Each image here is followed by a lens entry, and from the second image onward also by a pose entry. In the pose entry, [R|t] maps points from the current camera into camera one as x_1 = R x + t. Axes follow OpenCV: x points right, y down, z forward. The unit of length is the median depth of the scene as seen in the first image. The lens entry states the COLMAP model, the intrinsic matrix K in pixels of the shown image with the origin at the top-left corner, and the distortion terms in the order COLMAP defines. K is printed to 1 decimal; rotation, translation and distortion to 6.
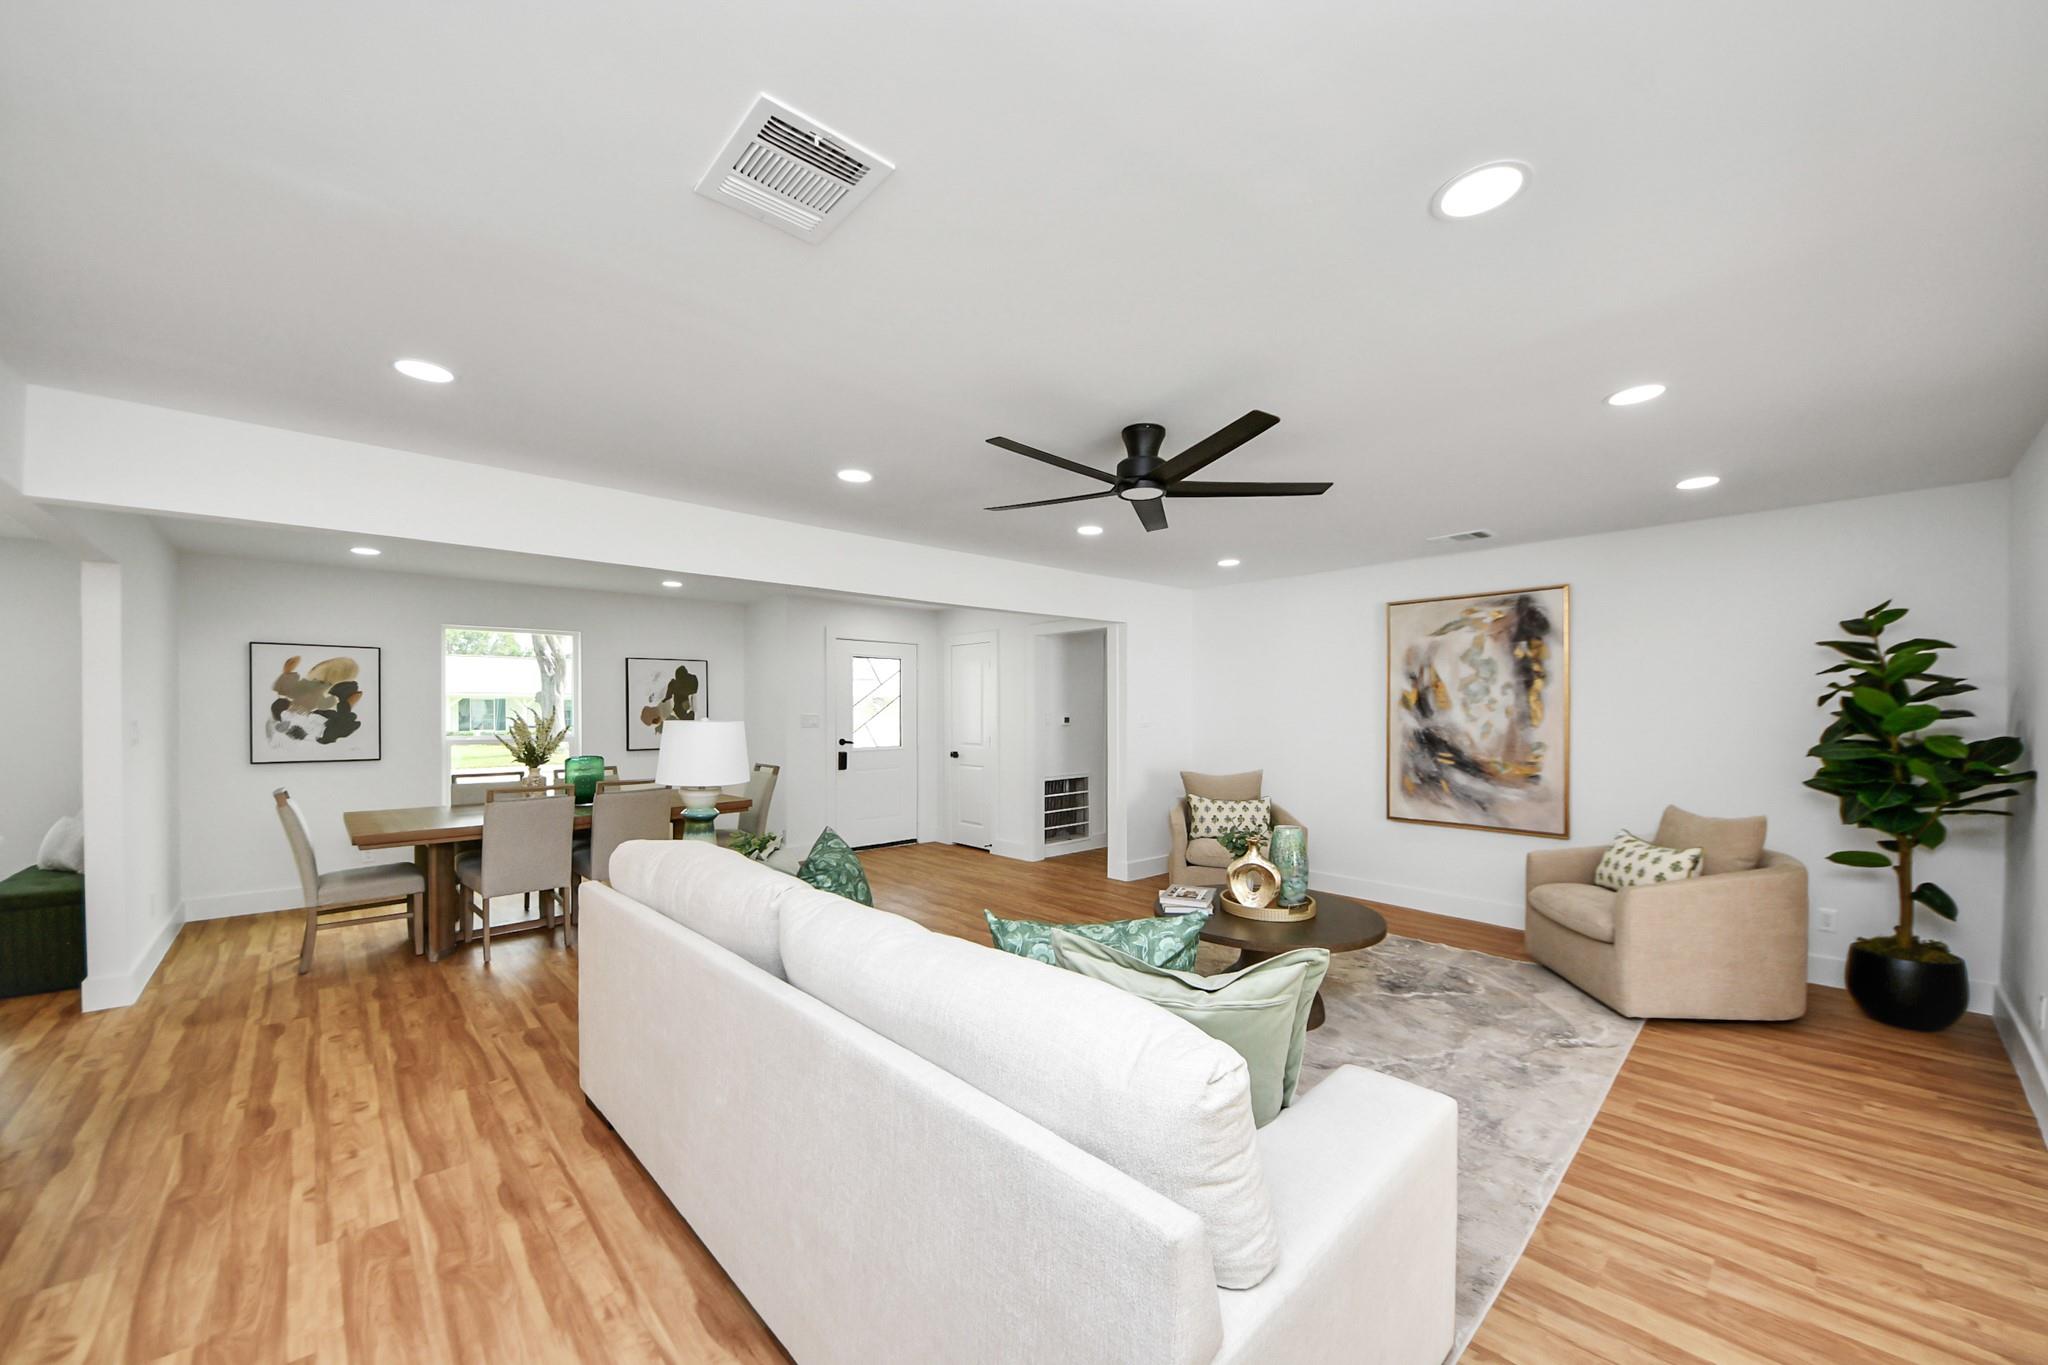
lens RADIAL K [[745.2, 0, 1003.2], [0, 745.2, 714.1], [0, 0, 1]] dist [0.021893, -0.000054]
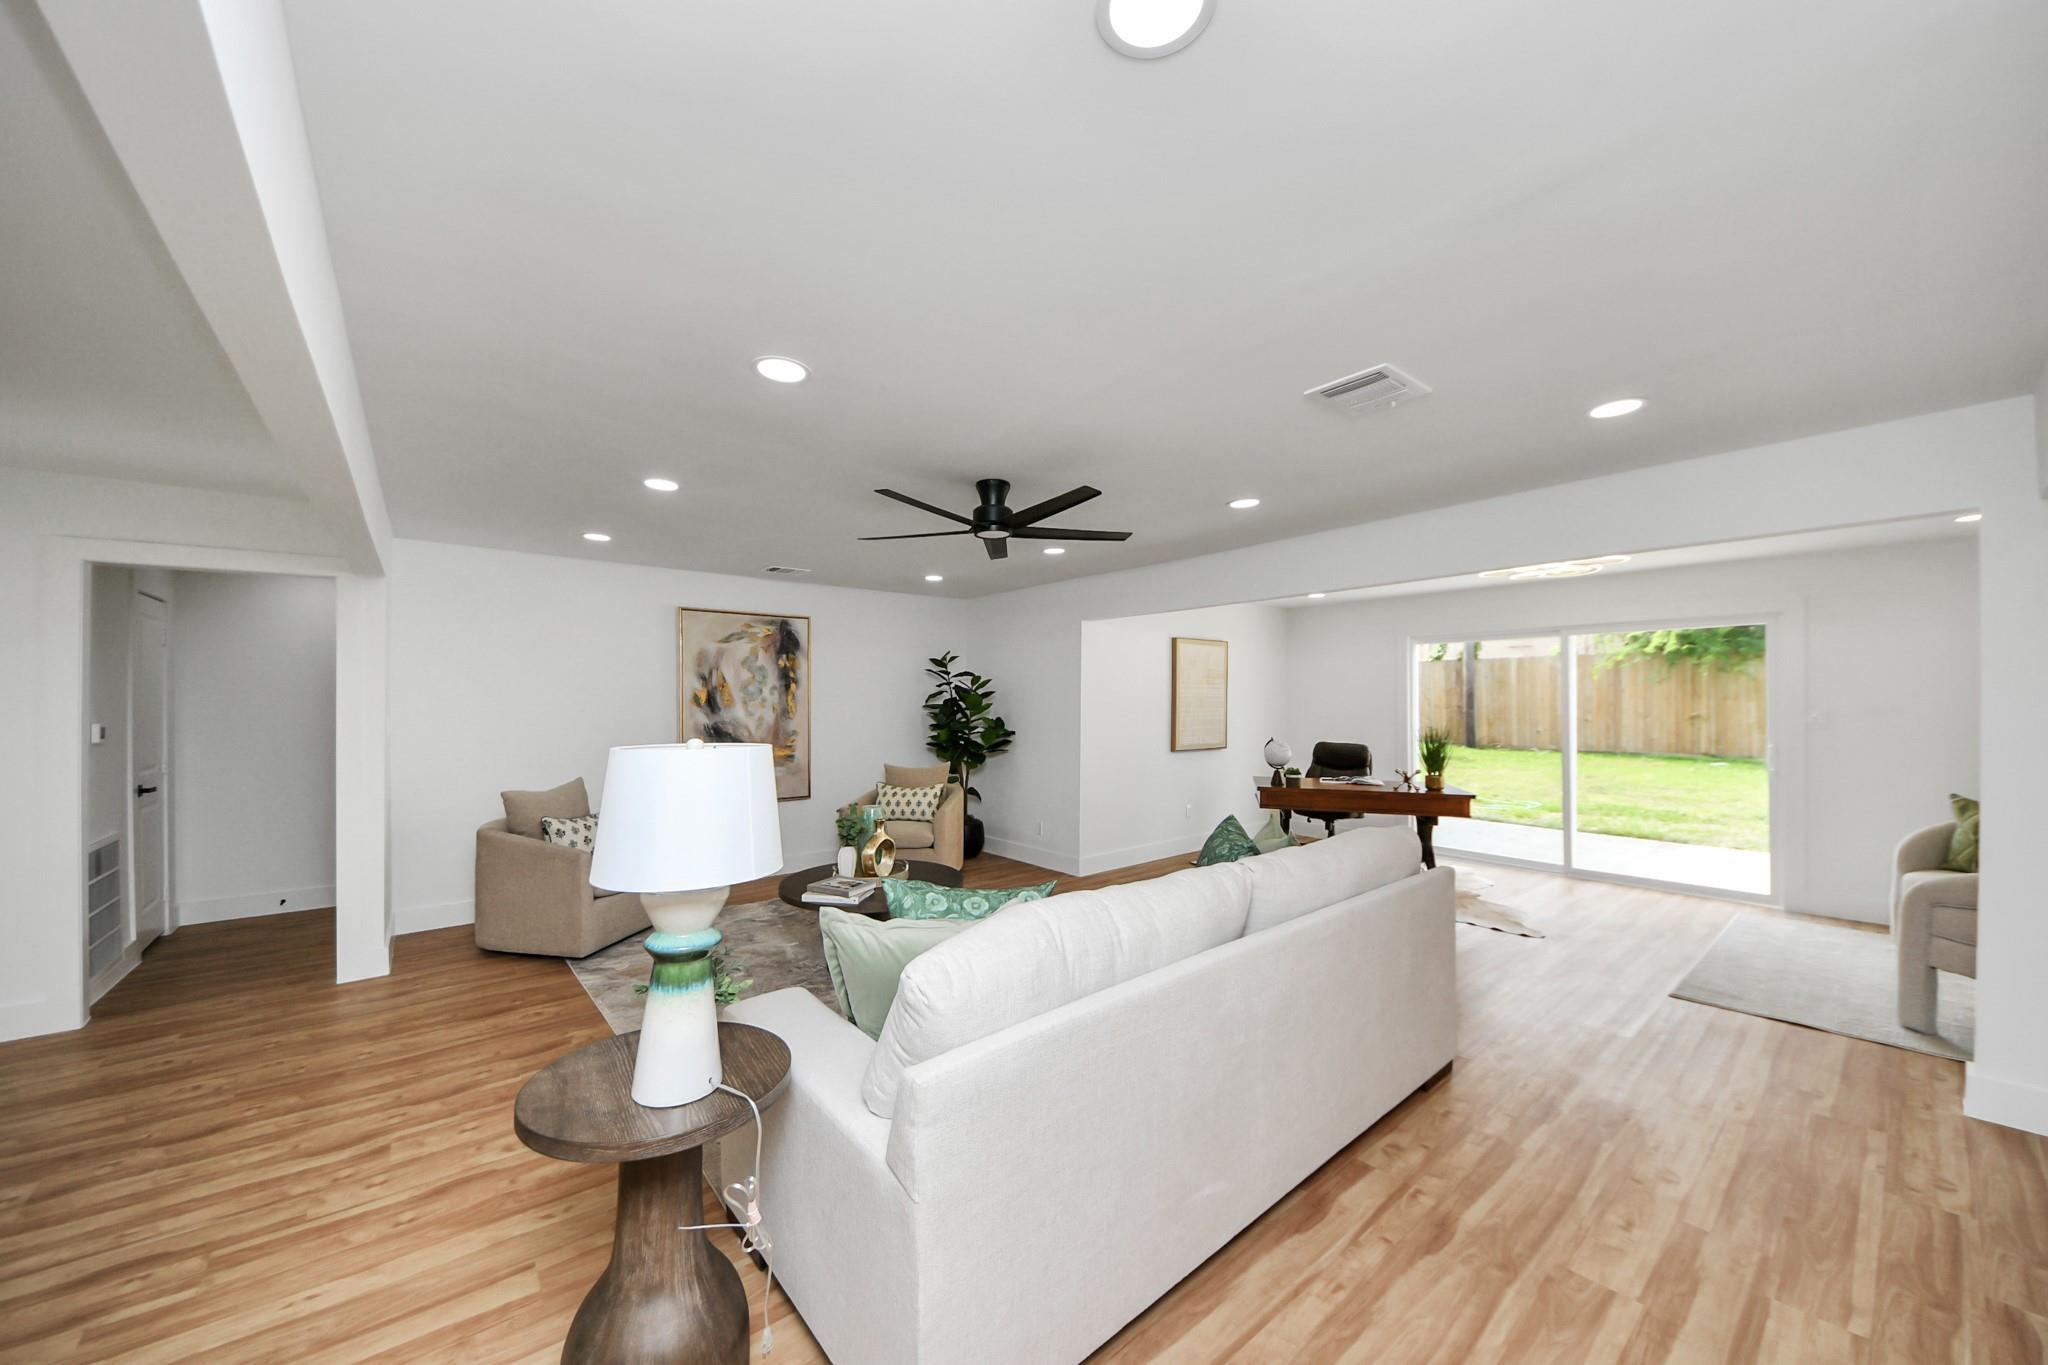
lens RADIAL K [[725.8, 0, 1017.5], [0, 725.8, 714.4], [0, 0, 1]] dist [0.018596, -0.016172]
pose [[0.071697, -0.018383, 0.997257, -0.527779], [0.009072, 0.999801, 0.017778, -0.010533], [-0.997385, 0.007772, 0.071850, 0.481695]]
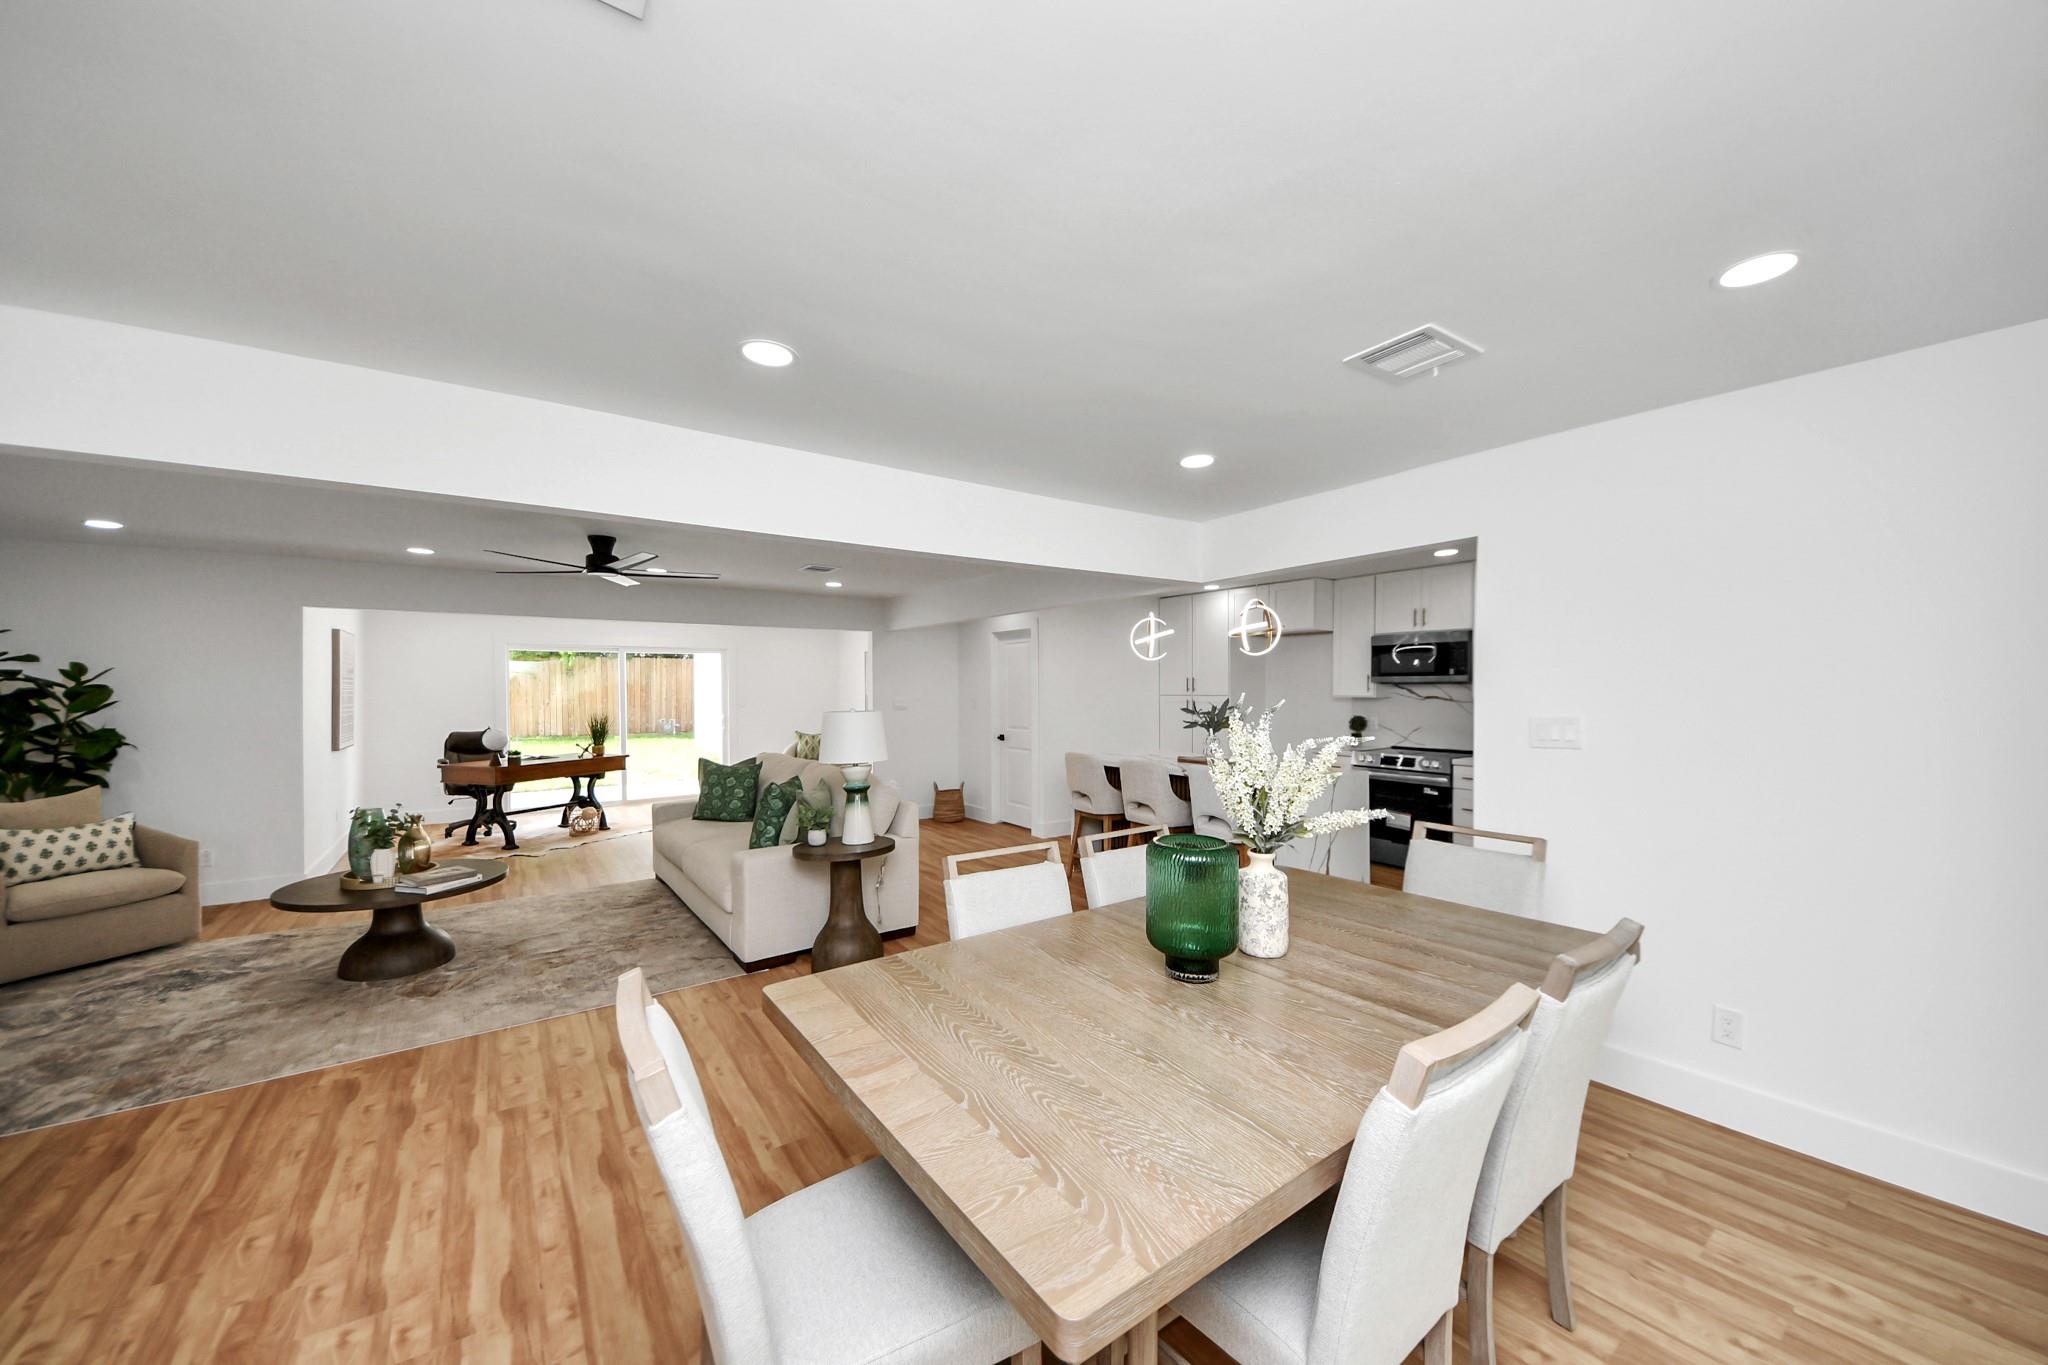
lens RADIAL K [[735.6, 0, 1012.6], [0, 735.6, 704.6], [0, 0, 1]] dist [0.015955, -0.014011]
pose [[-0.989749, 0.003881, 0.142765, -0.522874], [0.007993, 0.999569, 0.028234, -0.022834], [-0.142593, 0.029086, -0.989354, 1.394208]]
